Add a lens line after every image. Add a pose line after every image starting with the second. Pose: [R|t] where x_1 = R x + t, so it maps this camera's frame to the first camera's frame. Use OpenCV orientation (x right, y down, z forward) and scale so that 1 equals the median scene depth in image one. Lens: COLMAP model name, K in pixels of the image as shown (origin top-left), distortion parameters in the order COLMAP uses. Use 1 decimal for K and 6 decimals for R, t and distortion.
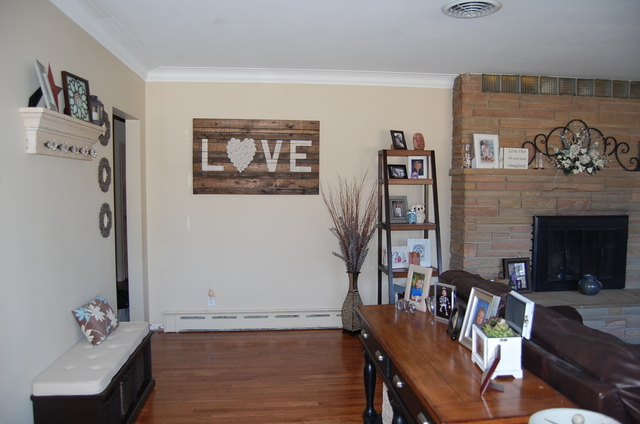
lens RADIAL K [[501.1, 0, 319.9], [0, 501.1, 216.8], [0, 0, 1]] dist [-0.086374, 0.019374]
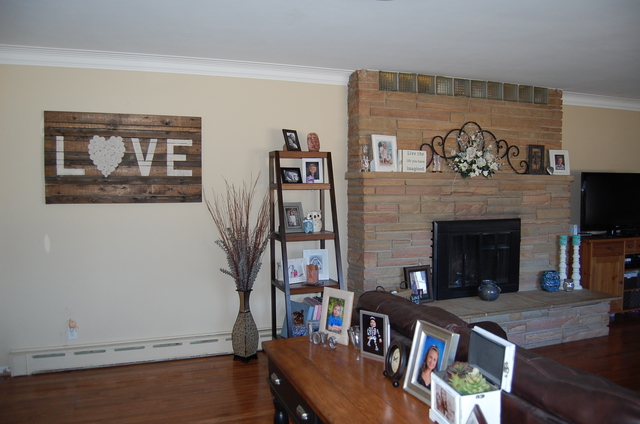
lens RADIAL K [[501.1, 0, 319.9], [0, 501.1, 216.8], [0, 0, 1]] dist [-0.086374, 0.019374]
pose [[0.968365, -0.020251, 0.248714, -0.019782], [0.021720, 0.999759, -0.003160, -0.012153], [-0.248590, 0.008462, 0.968572, 0.116909]]
